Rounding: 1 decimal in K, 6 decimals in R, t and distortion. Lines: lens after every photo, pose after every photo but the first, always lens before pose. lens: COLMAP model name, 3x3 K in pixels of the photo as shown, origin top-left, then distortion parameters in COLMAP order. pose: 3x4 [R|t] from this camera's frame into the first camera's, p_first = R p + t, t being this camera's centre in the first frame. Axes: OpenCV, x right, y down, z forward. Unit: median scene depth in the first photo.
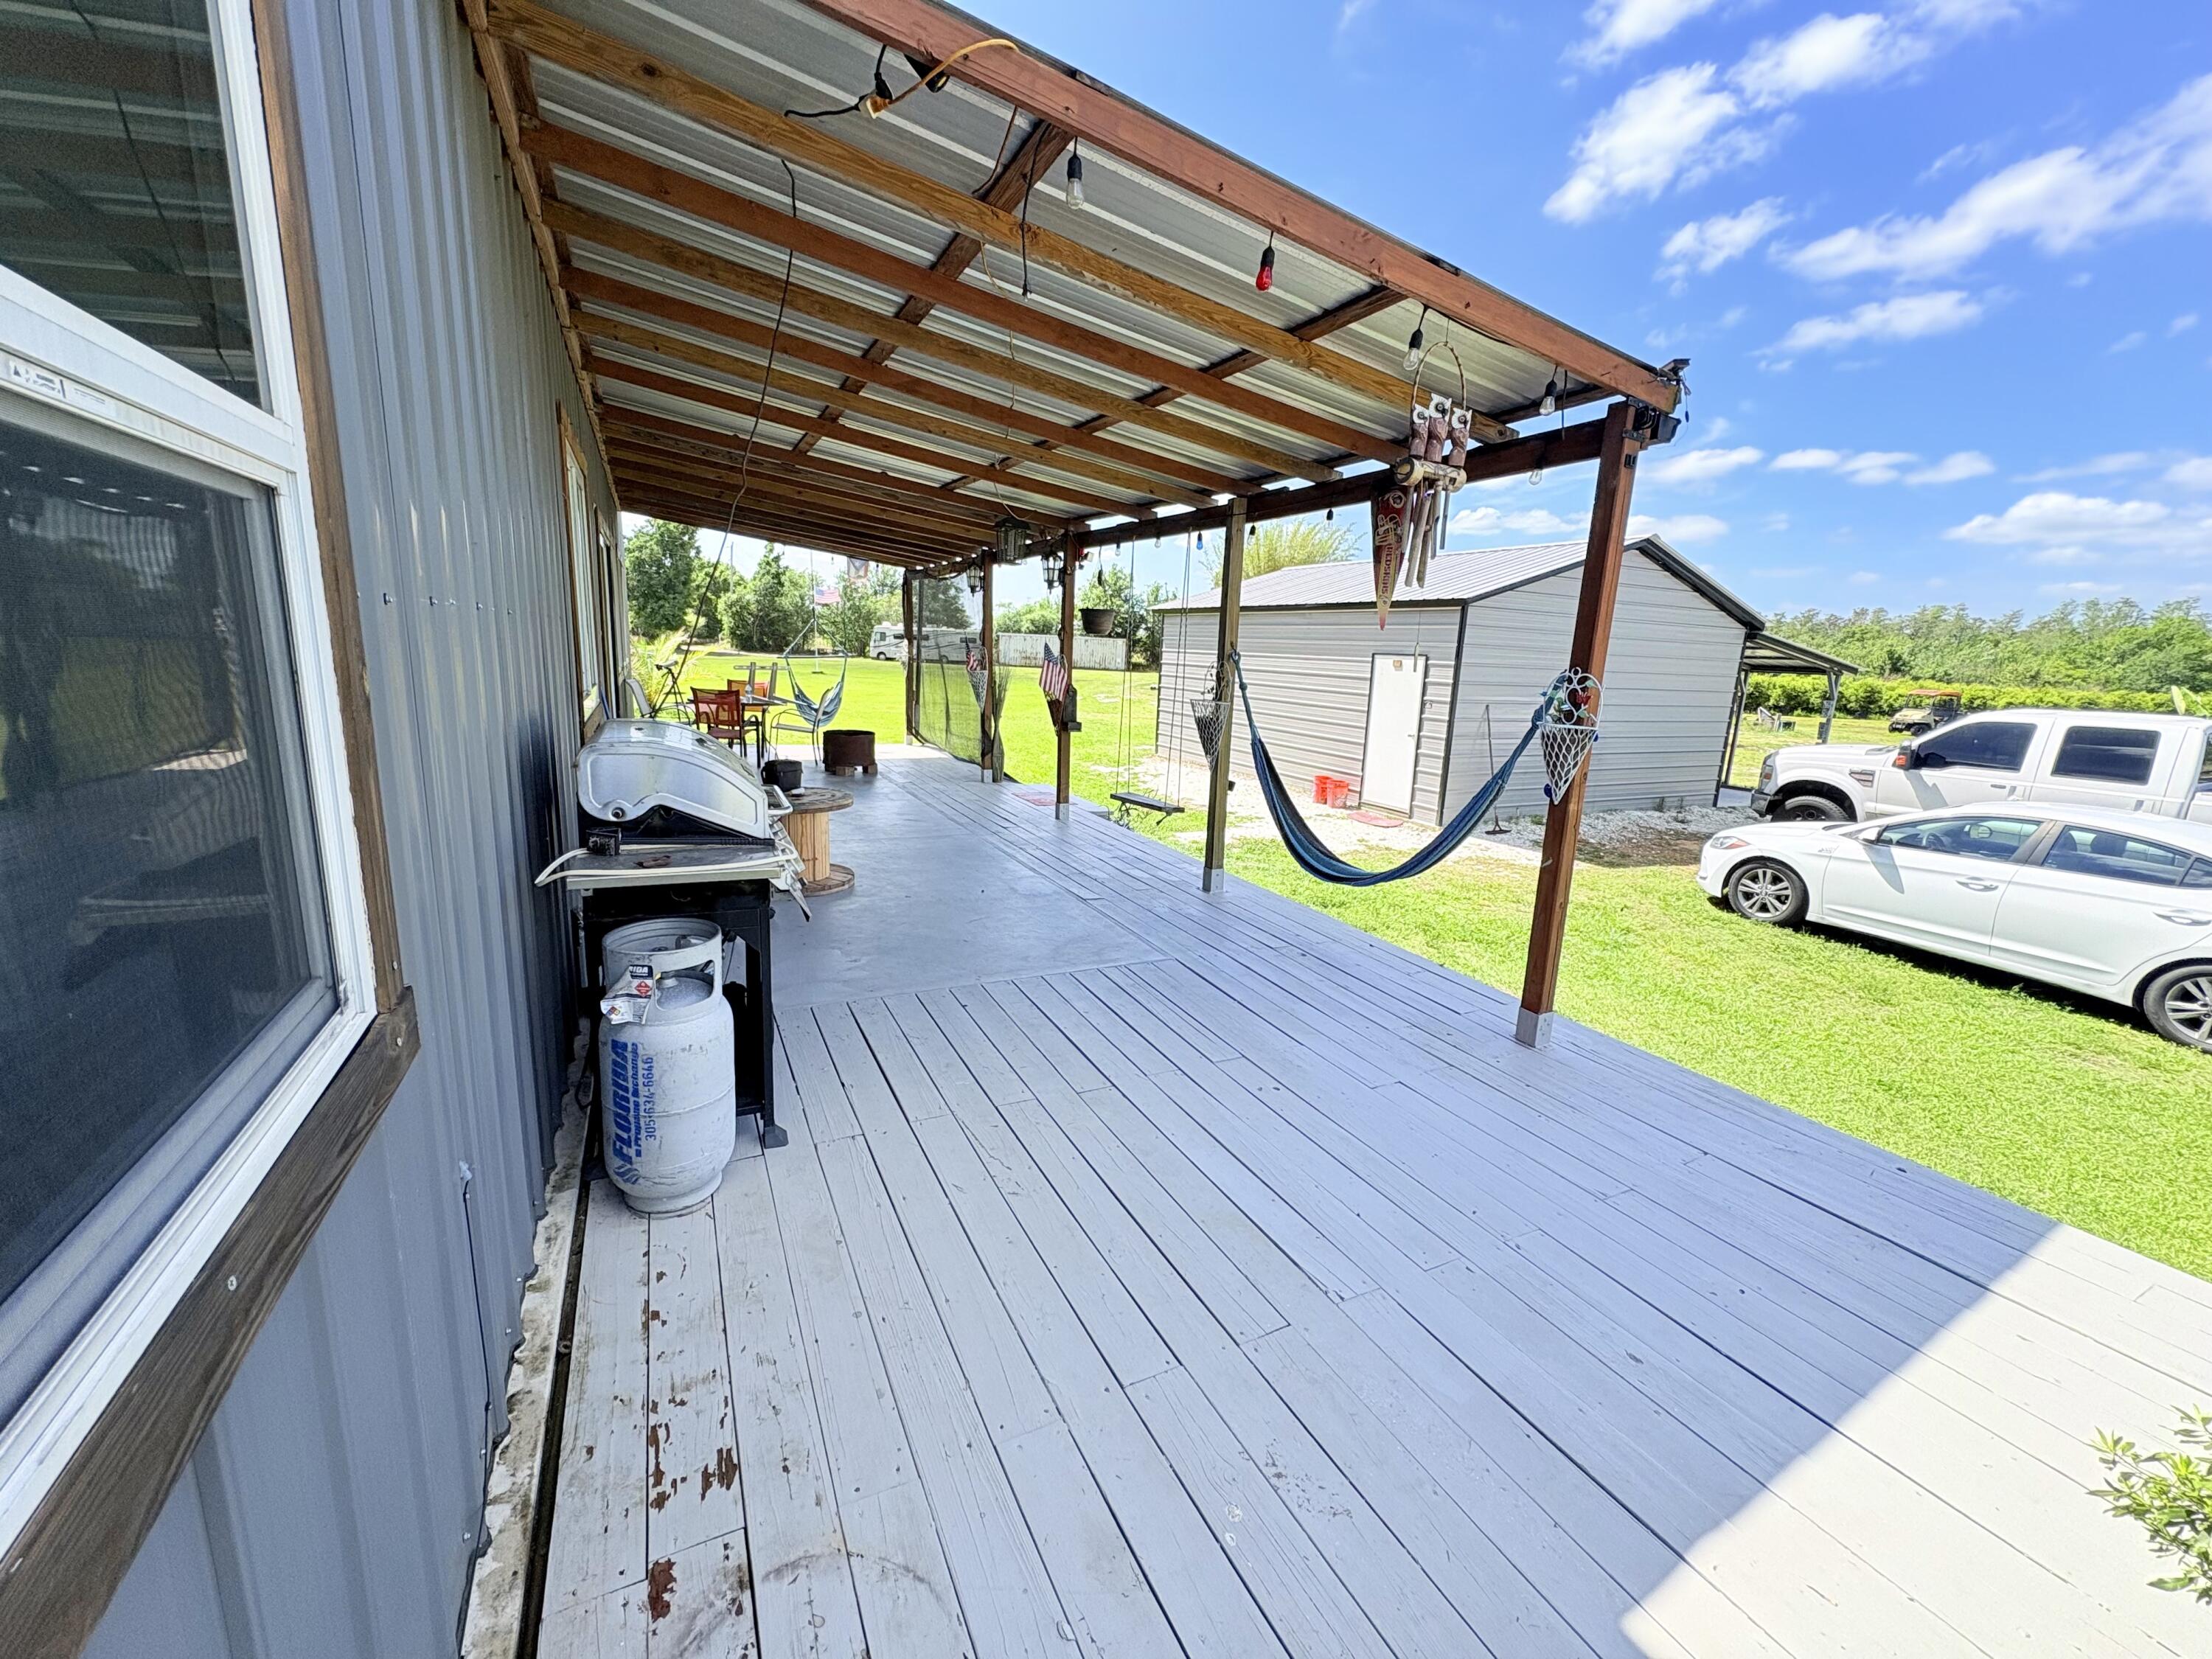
lens RADIAL K [[880.6, 0, 1107.7], [0, 880.6, 826.8], [0, 0, 1]] dist [-0.000560, -0.000316]
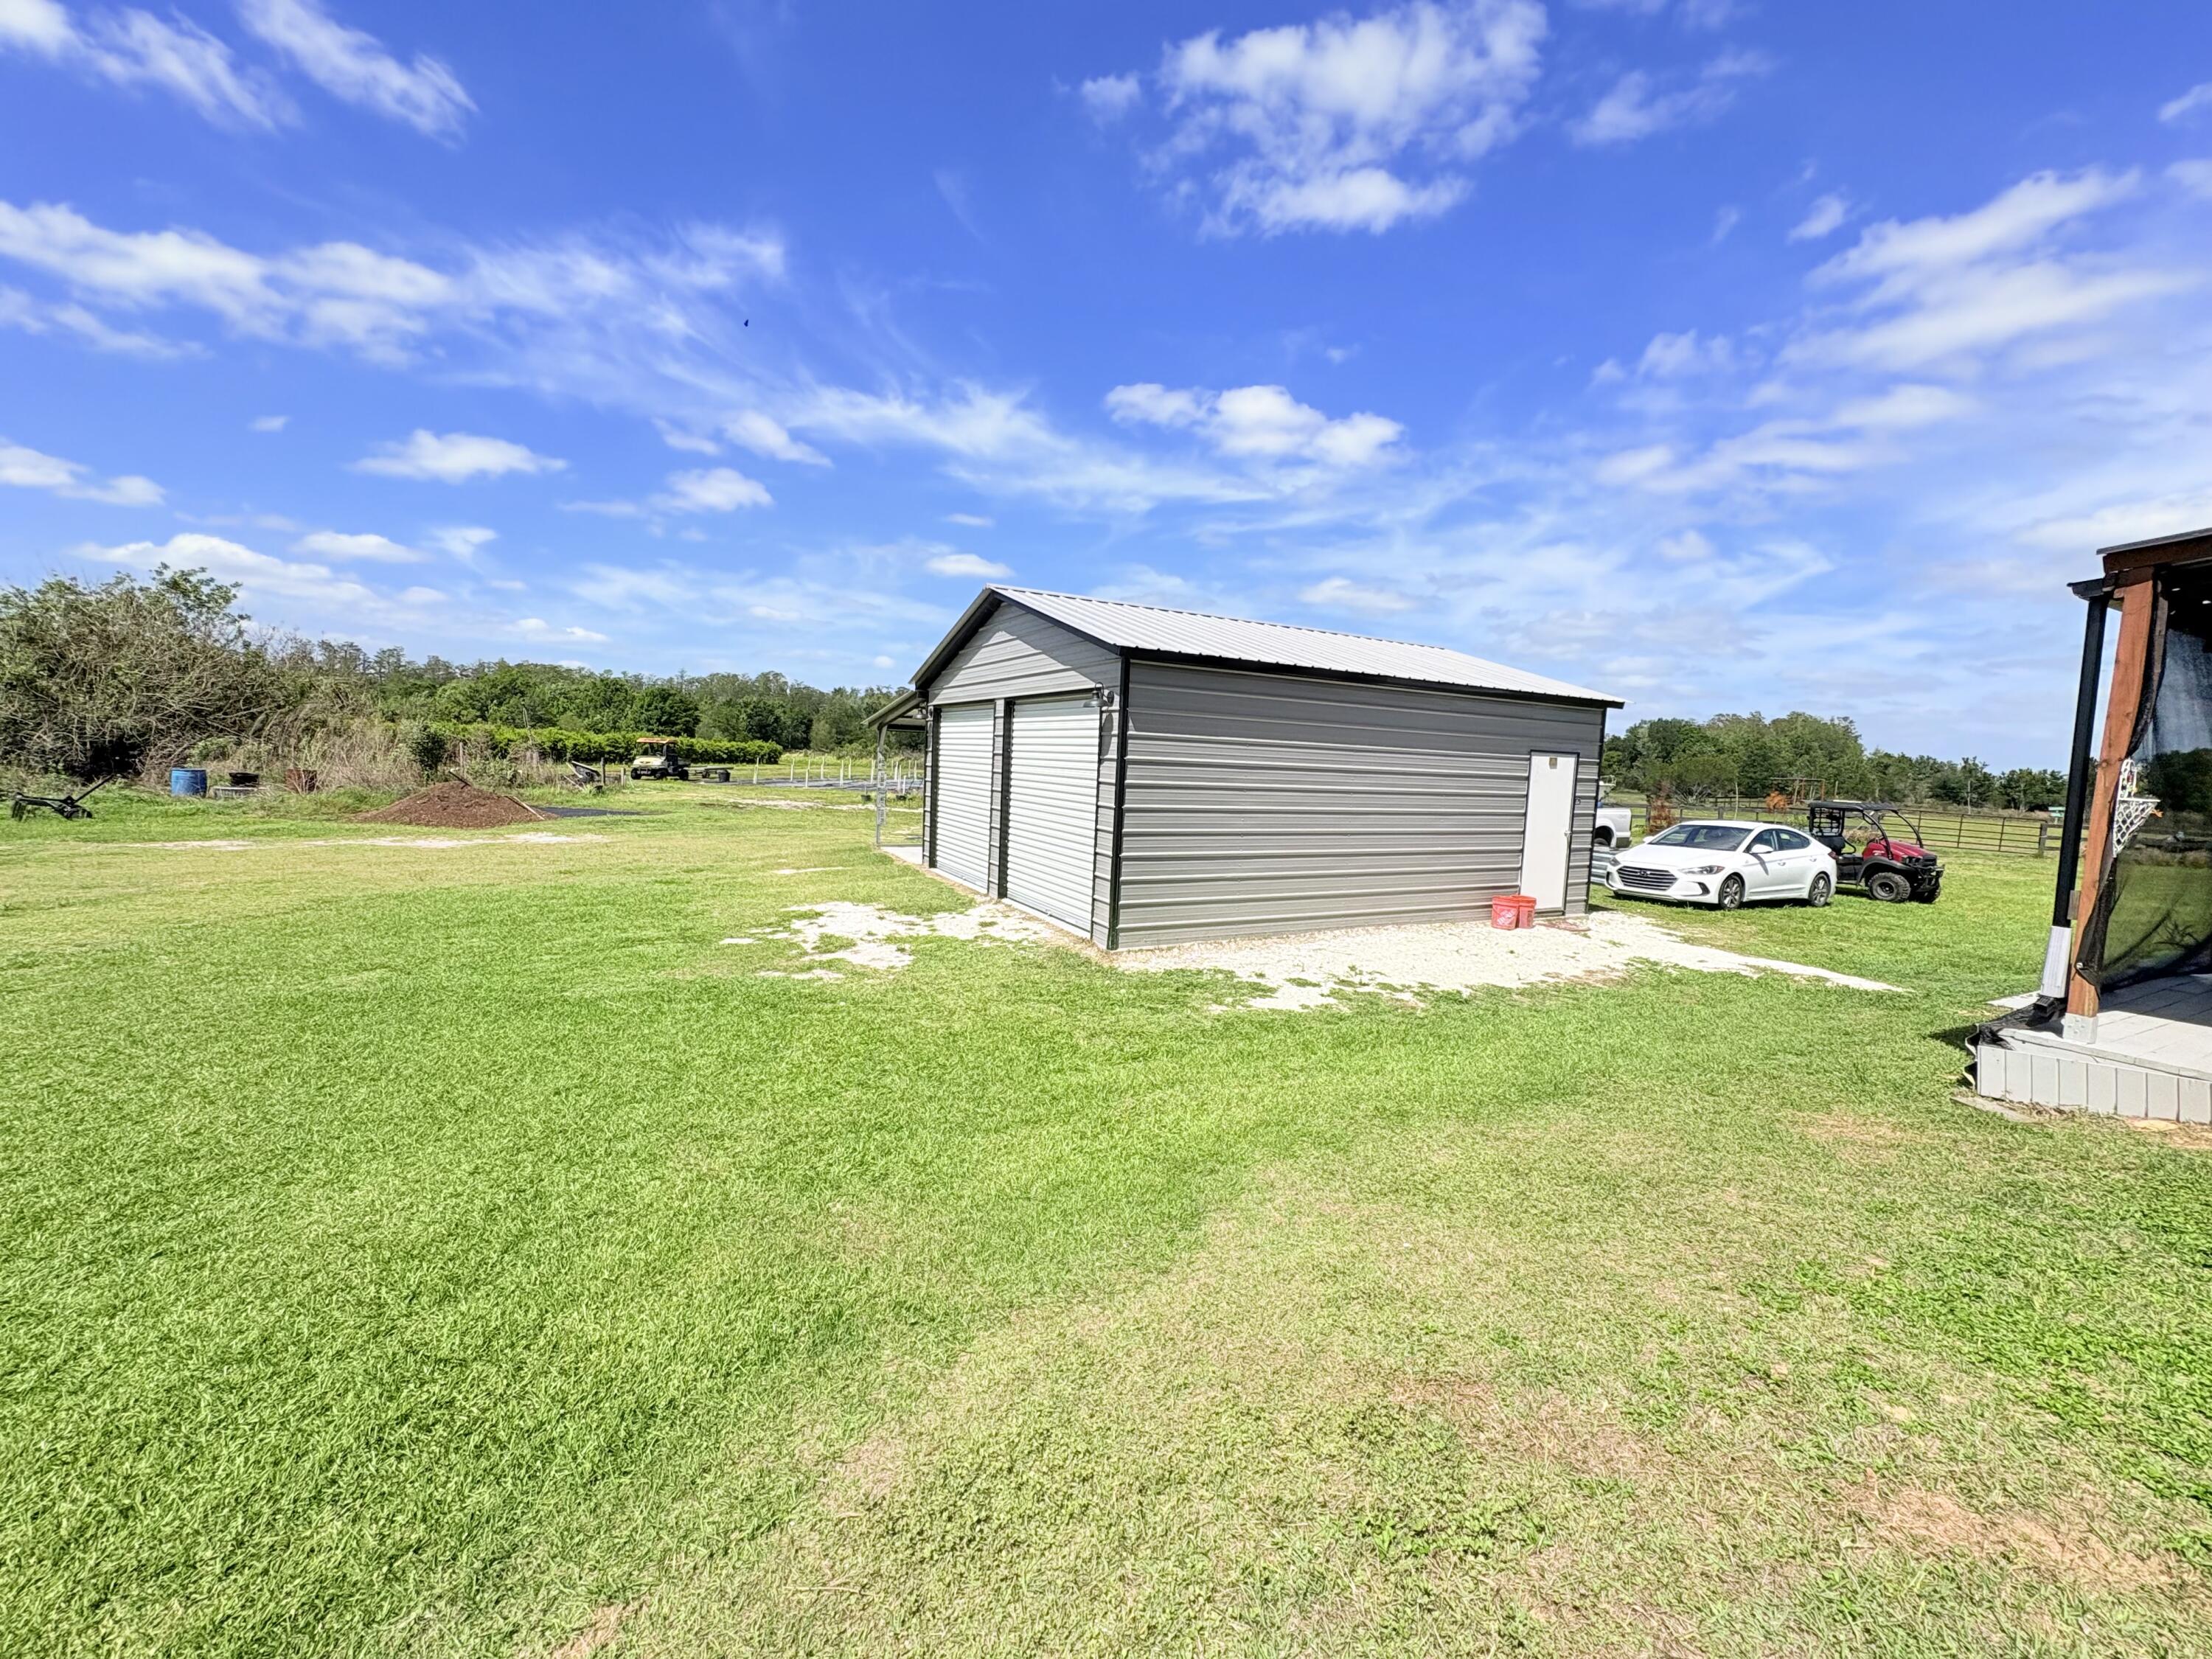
lens RADIAL K [[880.6, 0, 1103.8], [0, 880.6, 840.2], [0, 0, 1]] dist [-0.000560, -0.000316]
pose [[-0.006052, -0.137553, 0.990476, -0.639644], [0.164585, 0.976849, 0.136666, -0.318275], [-0.986344, 0.163844, 0.016727, 1.502566]]
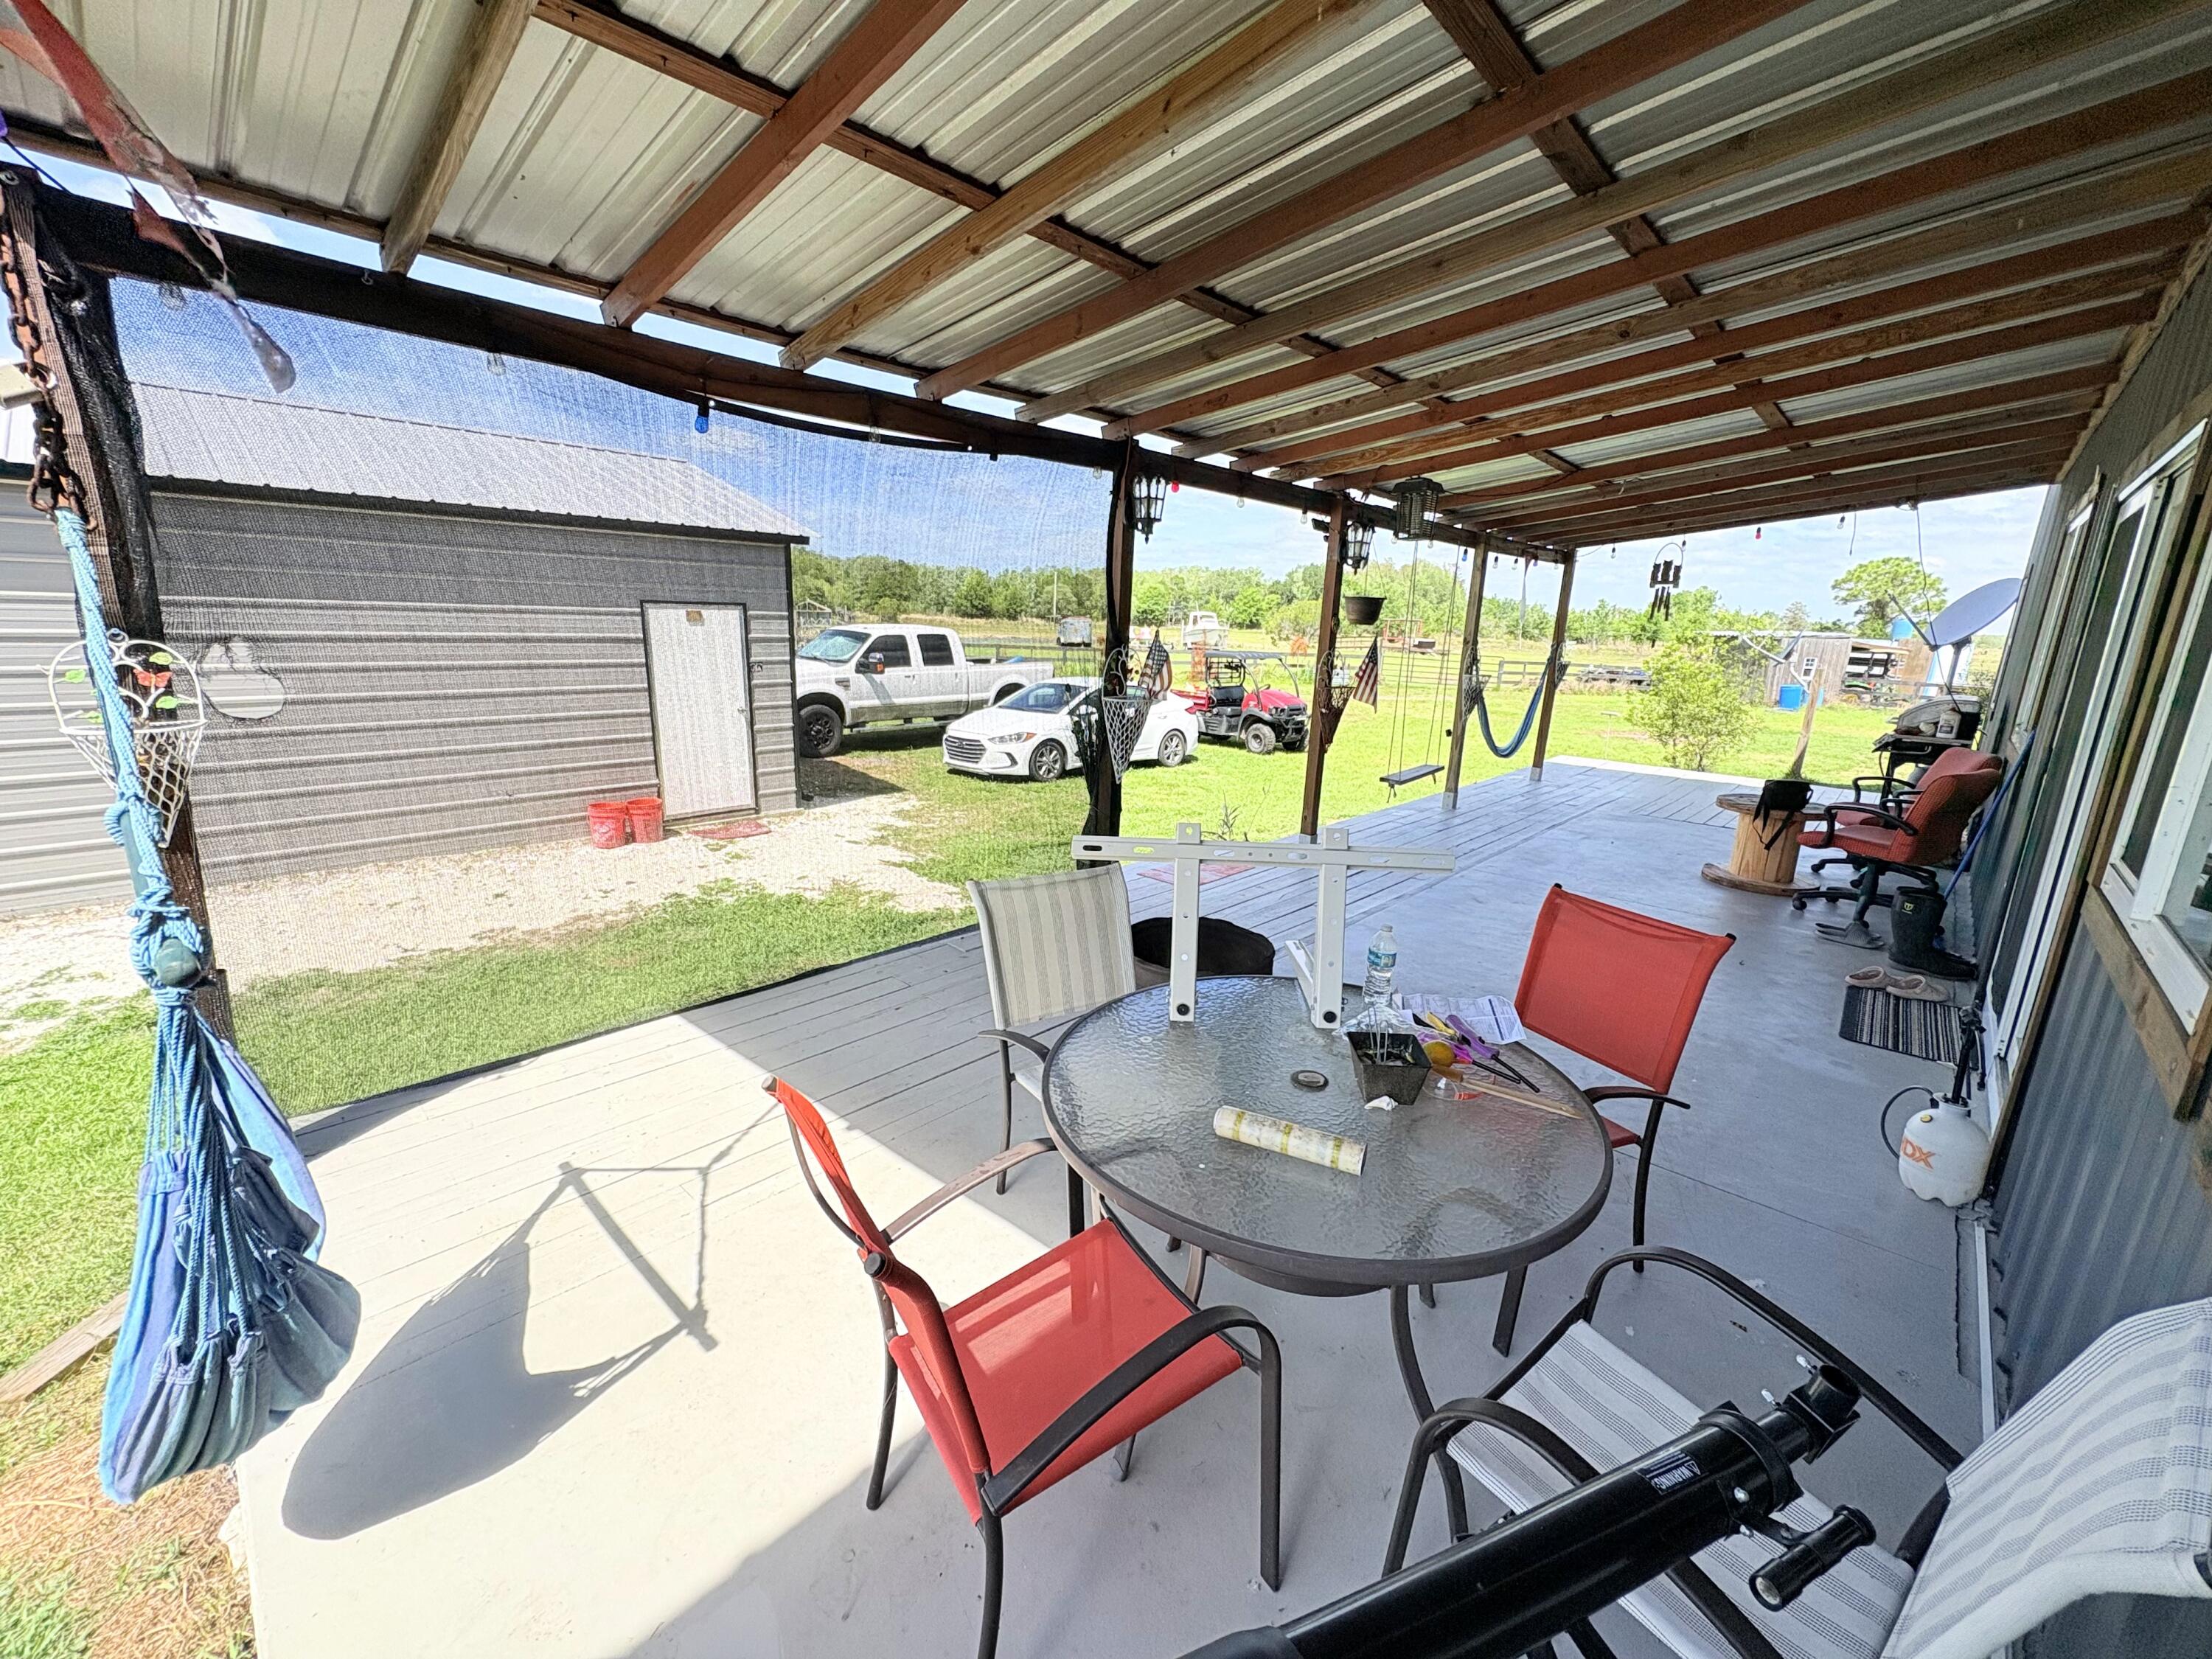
lens RADIAL K [[880.6, 0, 1114.7], [0, 880.6, 831.1], [0, 0, 1]] dist [-0.000560, -0.000316]
pose [[-0.334069, -0.279881, 0.900036, -0.488734], [0.144385, 0.928430, 0.342302, -0.222282], [-0.931424, 0.244304, -0.269748, 0.930440]]
